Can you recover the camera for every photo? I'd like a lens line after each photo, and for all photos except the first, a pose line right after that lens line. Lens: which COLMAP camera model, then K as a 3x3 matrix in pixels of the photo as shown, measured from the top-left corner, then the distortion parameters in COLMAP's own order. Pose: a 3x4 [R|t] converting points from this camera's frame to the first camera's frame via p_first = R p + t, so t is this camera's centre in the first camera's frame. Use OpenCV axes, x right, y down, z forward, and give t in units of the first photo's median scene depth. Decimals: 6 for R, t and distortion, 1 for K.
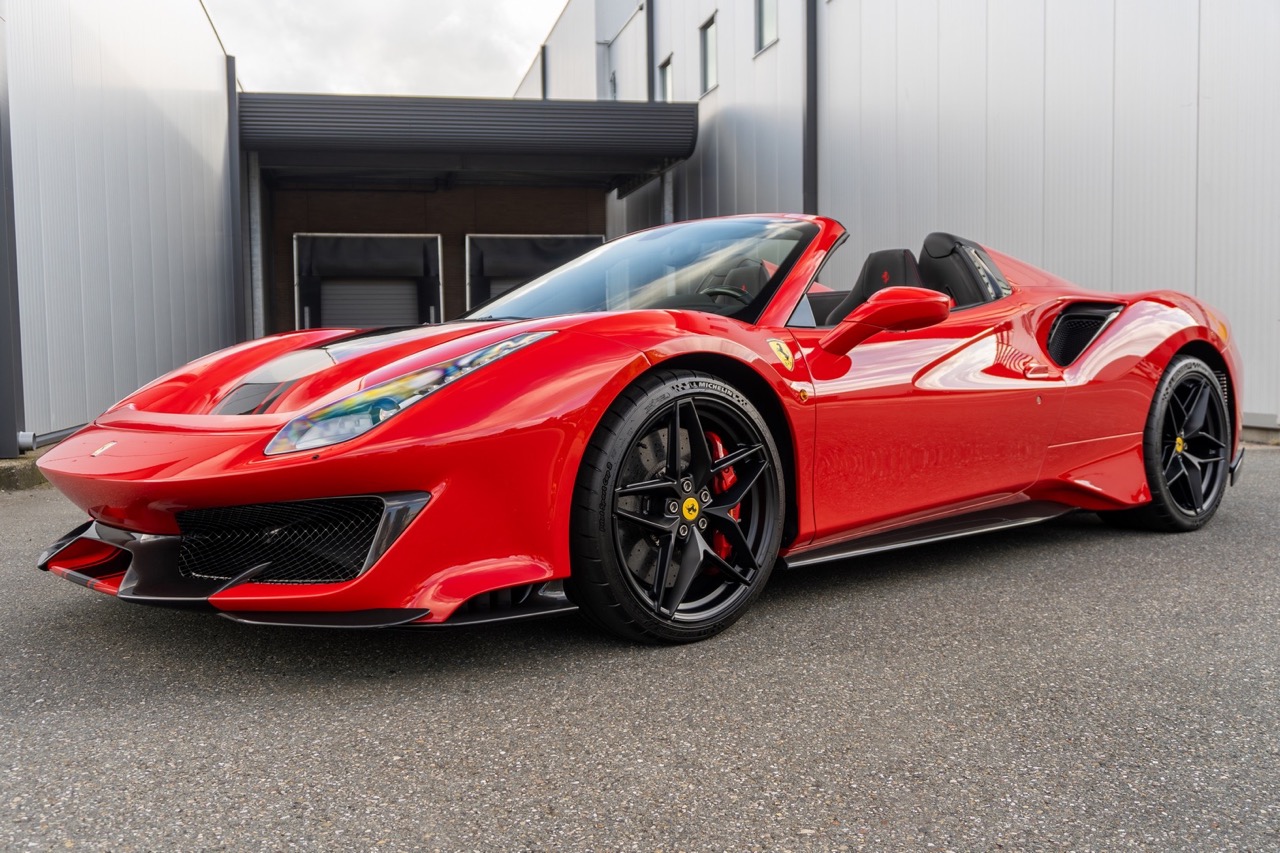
lens RADIAL K [[1259.5, 0, 640.0], [0, 1259.5, 426.5], [0, 0, 1]] dist [-0.014801, -0.010150]
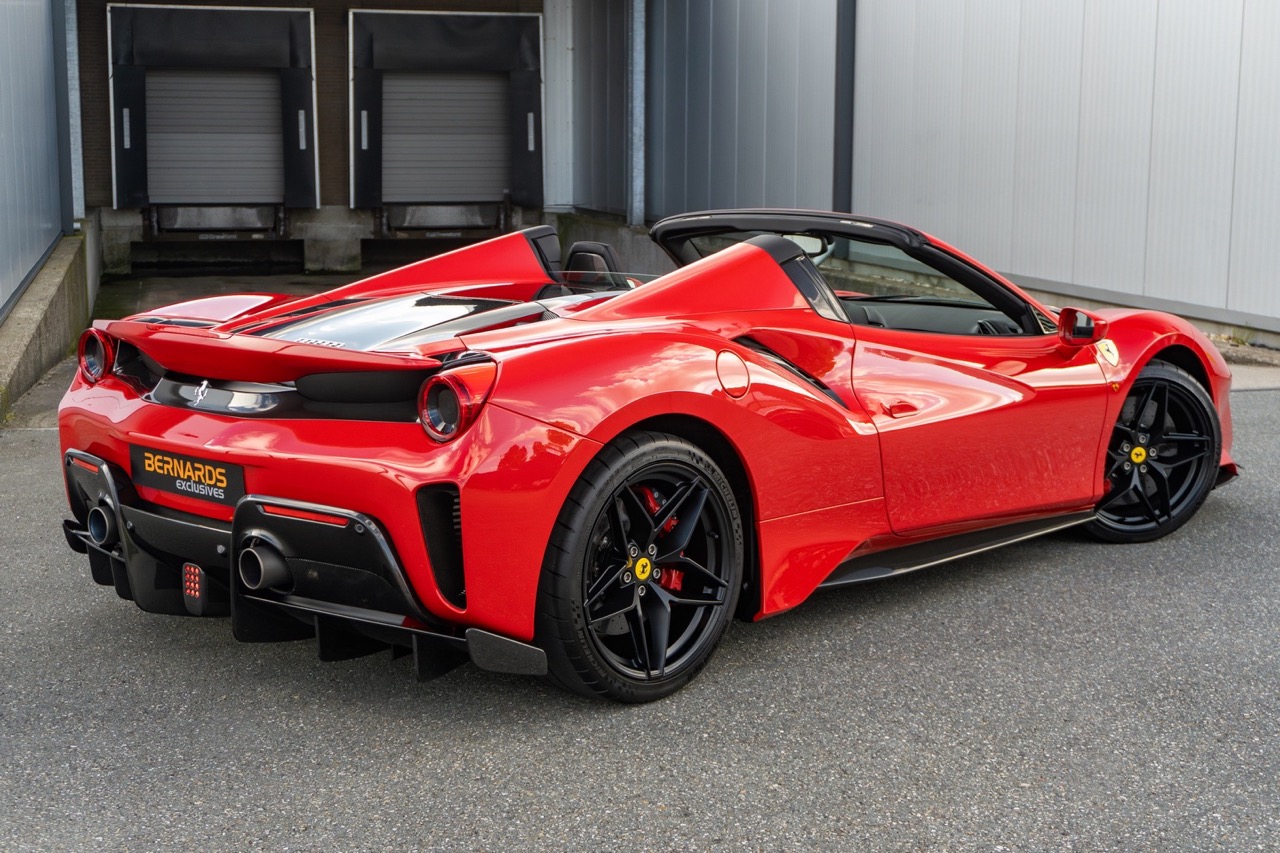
lens RADIAL K [[1825.9, 0, 647.7], [0, 1825.9, 405.6], [0, 0, 1]] dist [-0.046158, 0.058559]
pose [[0.998360, 0.013415, 0.055646, -0.271868], [-0.017921, 0.996530, 0.081281, -0.180619], [-0.054362, -0.082145, 0.995137, -0.669228]]
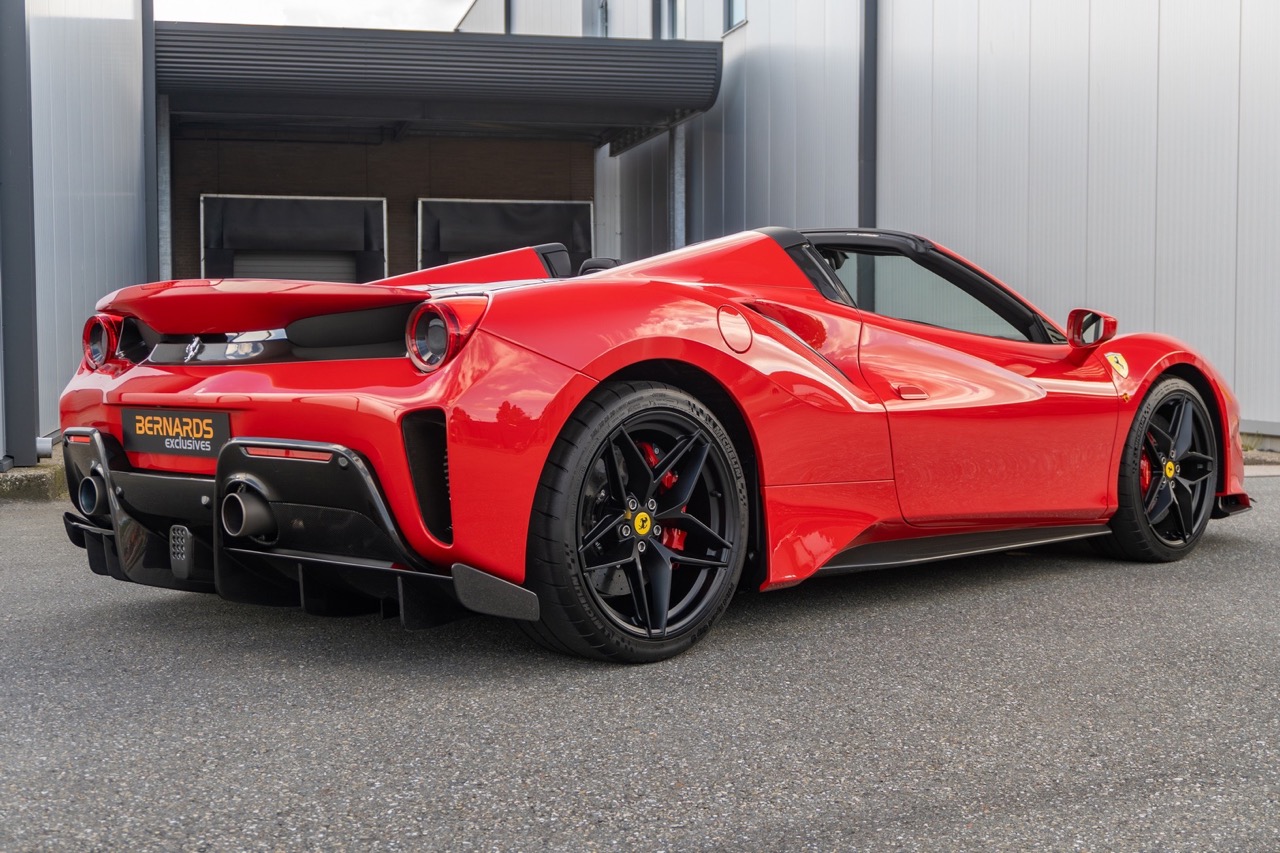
lens RADIAL K [[1665.9, 0, 640.0], [0, 1665.9, 426.5], [0, 0, 1]] dist [-0.005985, -0.056292]
pose [[0.999727, 0.008792, 0.021645, -0.221086], [-0.008547, 0.999898, -0.011410, 0.015892], [-0.021743, 0.011222, 0.999701, -0.505074]]
